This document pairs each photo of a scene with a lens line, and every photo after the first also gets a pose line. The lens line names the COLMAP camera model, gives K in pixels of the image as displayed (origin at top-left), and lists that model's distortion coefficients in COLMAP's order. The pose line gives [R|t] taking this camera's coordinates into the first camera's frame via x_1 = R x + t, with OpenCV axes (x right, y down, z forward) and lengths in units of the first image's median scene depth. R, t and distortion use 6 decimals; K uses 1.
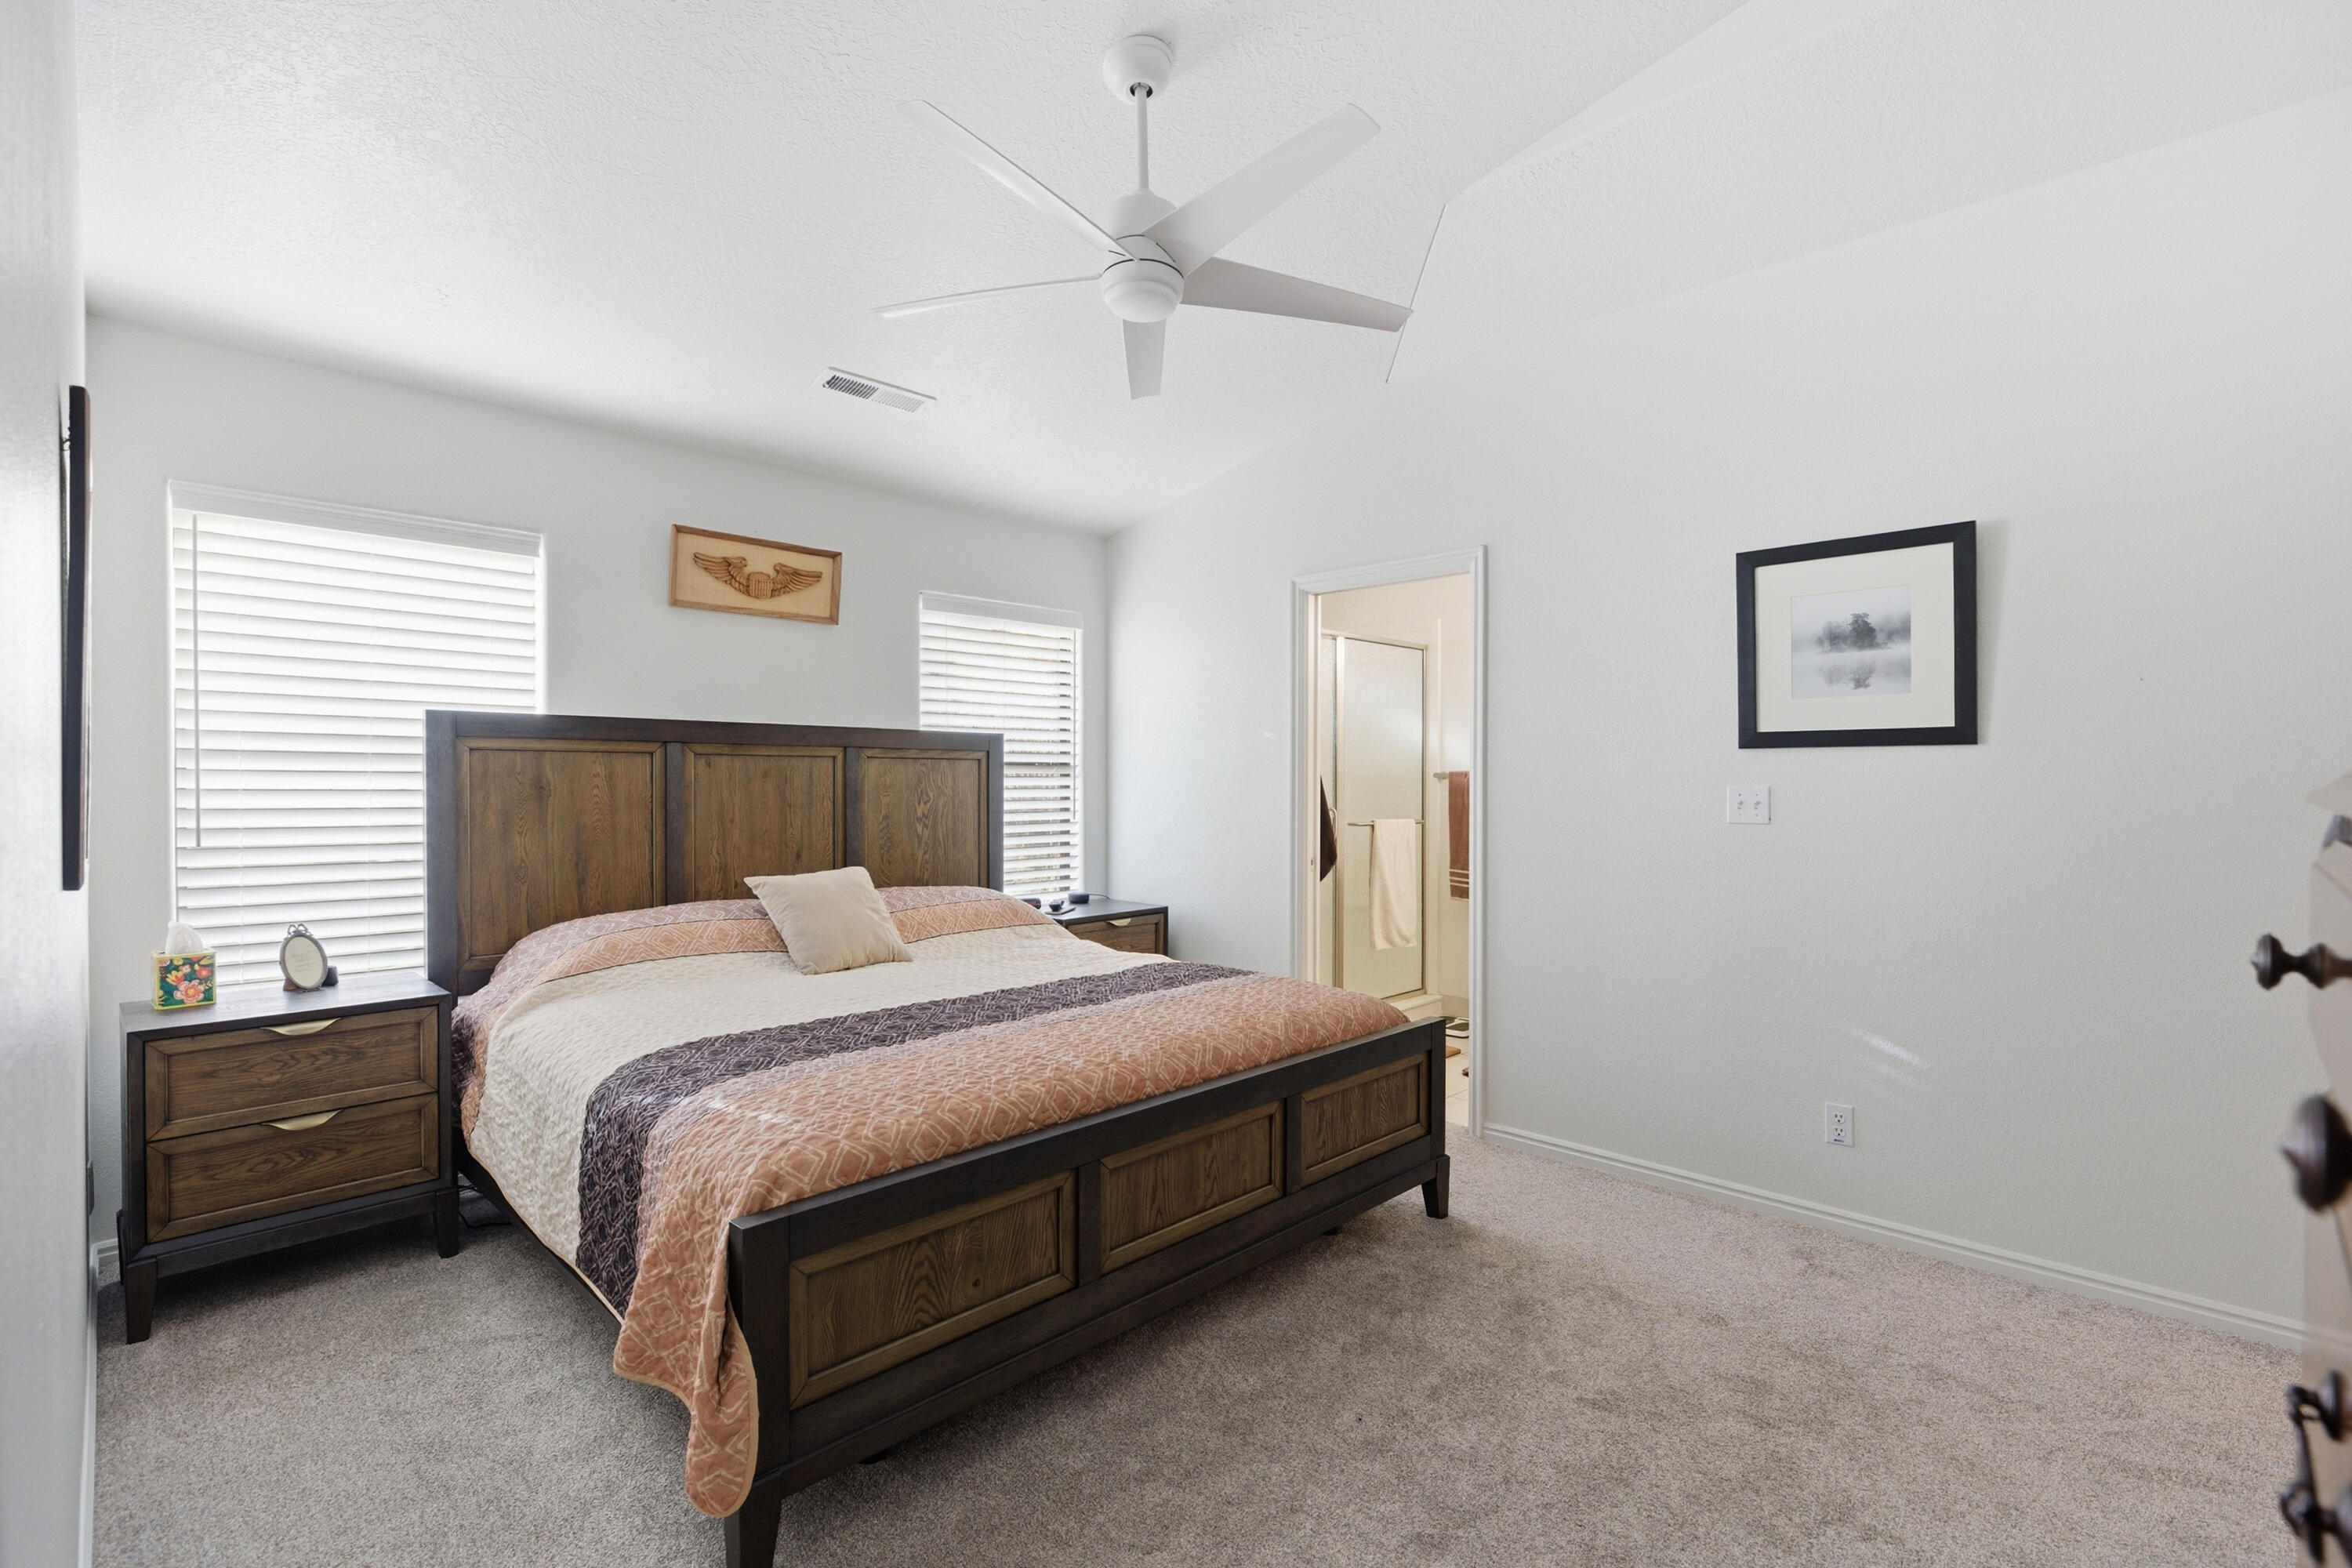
lens RADIAL K [[1070.1, 0, 1188.8], [0, 1070.1, 792.3], [0, 0, 1]] dist [-0.002638, -0.001340]
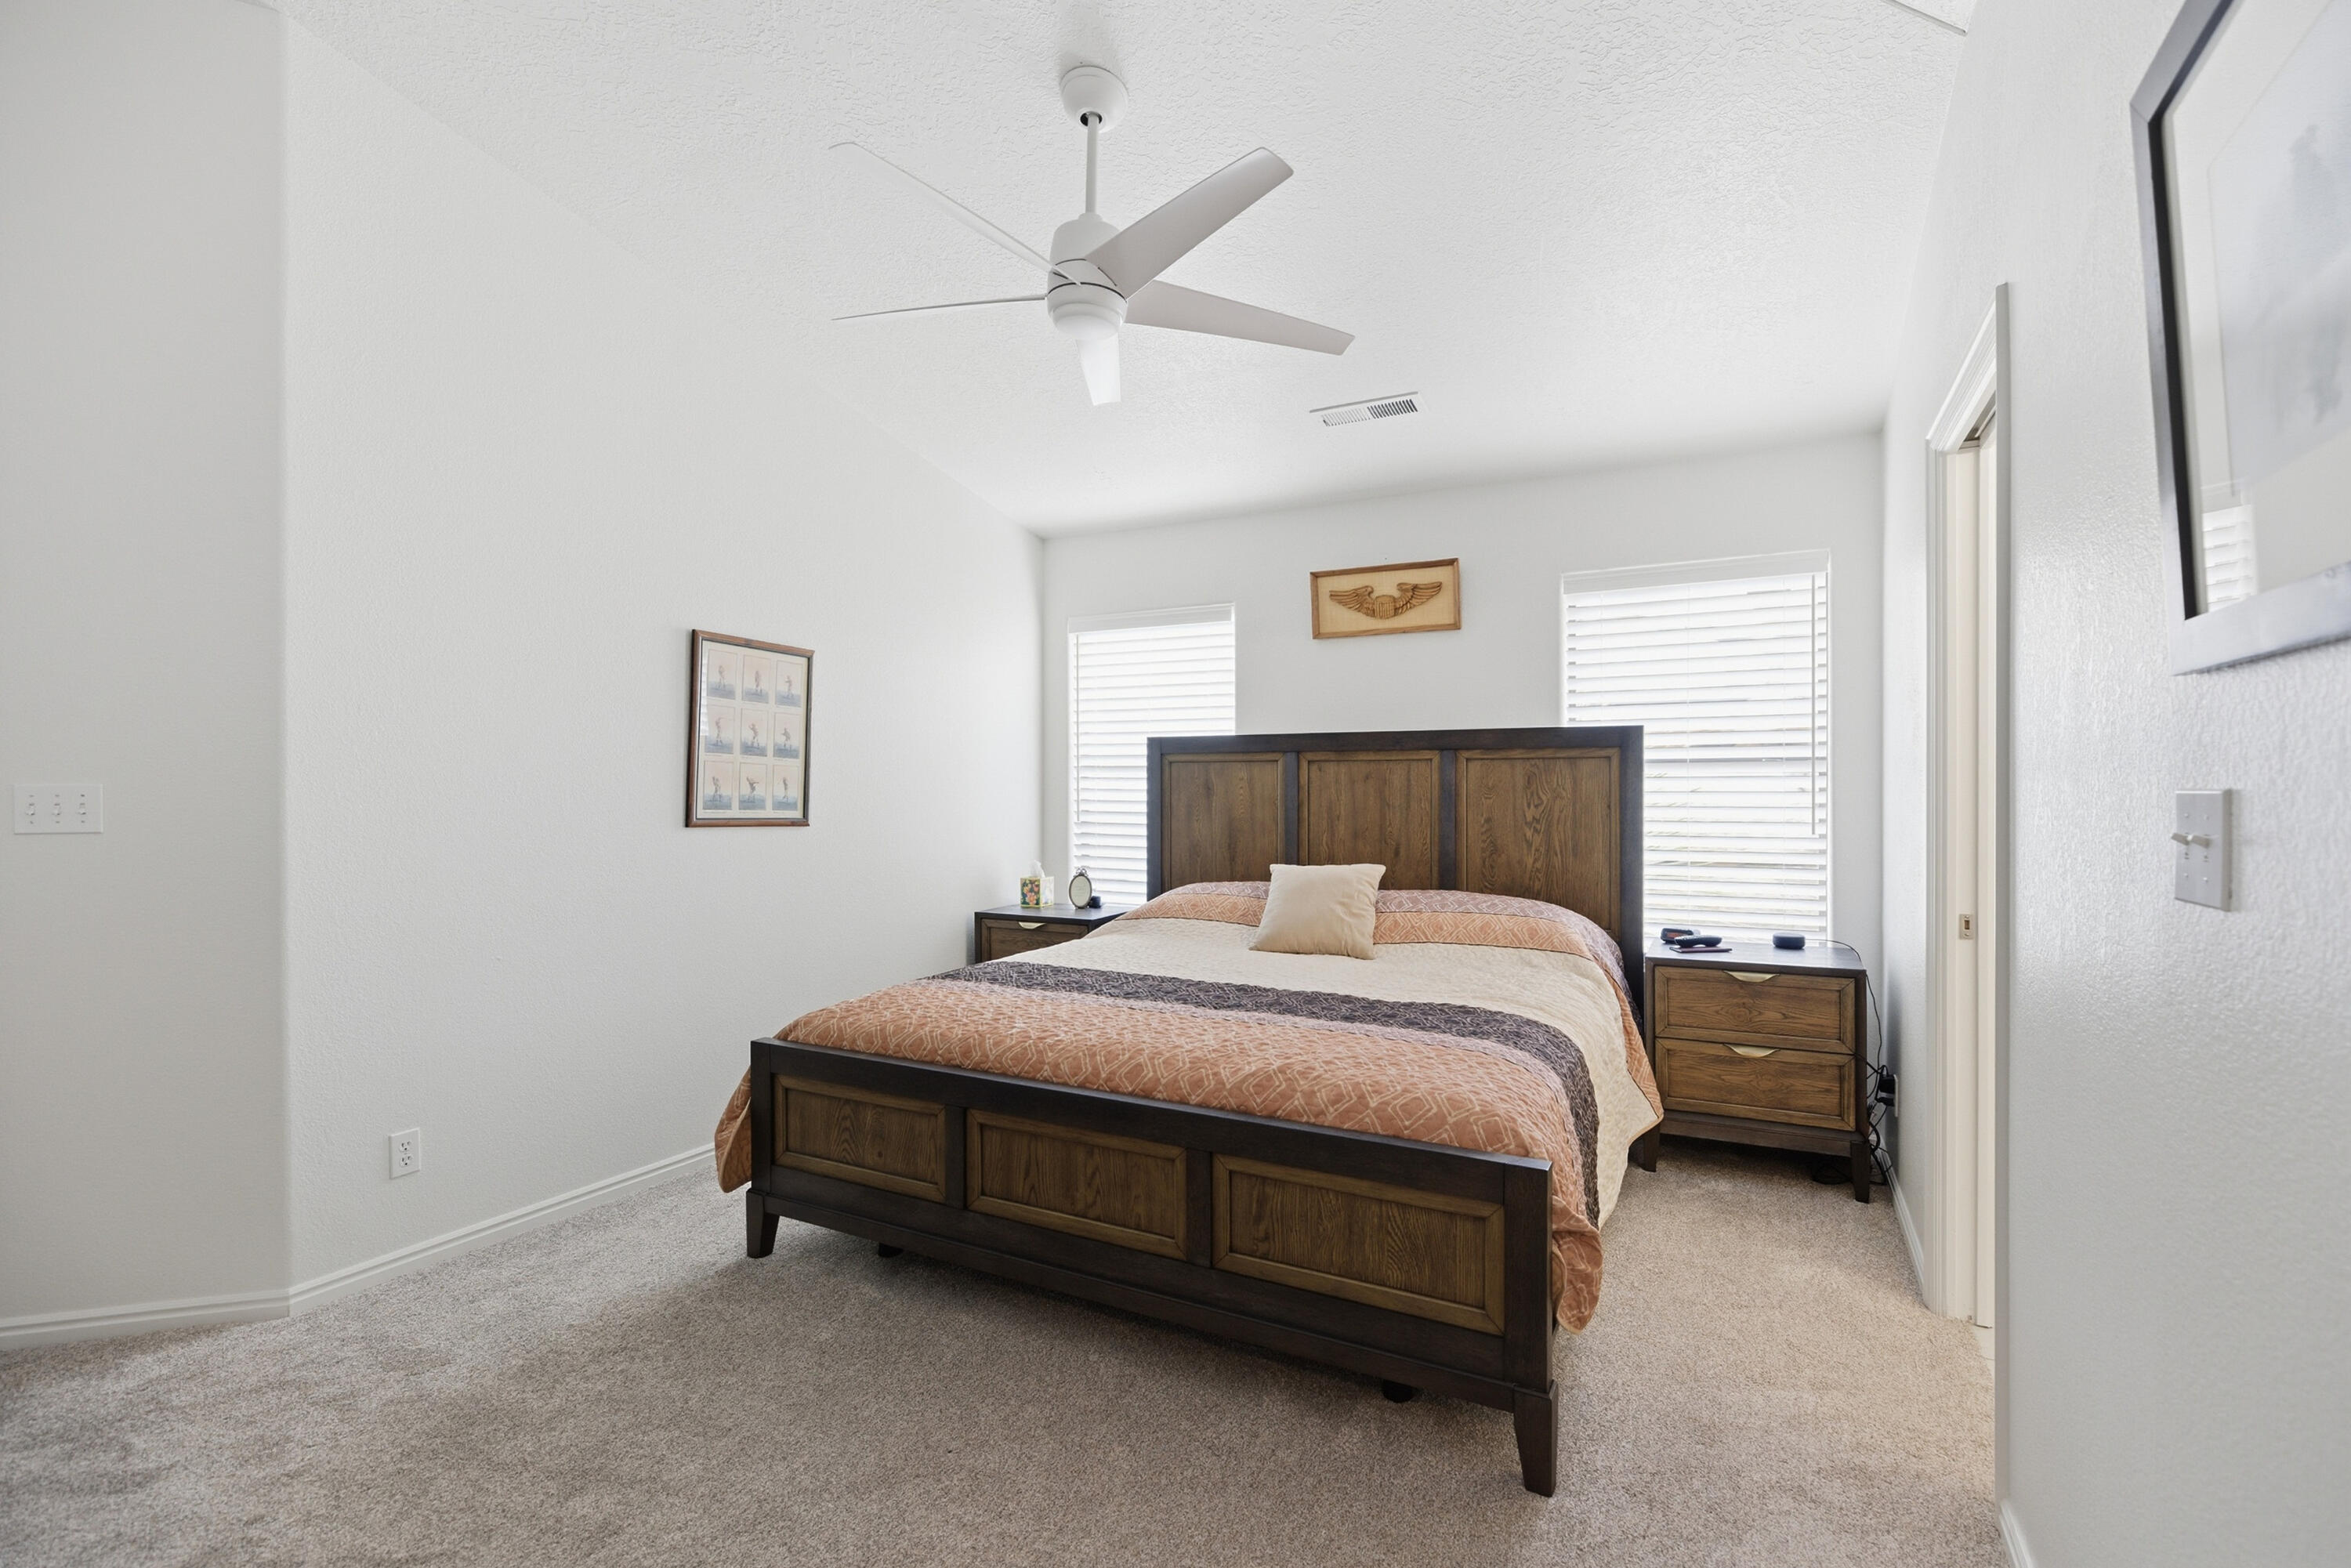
lens RADIAL K [[1069.6, 0, 1188.6], [0, 1069.6, 776.2], [0, 0, 1]] dist [-0.002638, -0.001340]
pose [[0.277272, -0.008210, -0.960757, 0.644926], [-0.007949, 0.999910, -0.010839, -0.004411], [0.960759, 0.010643, 0.277181, 0.528501]]
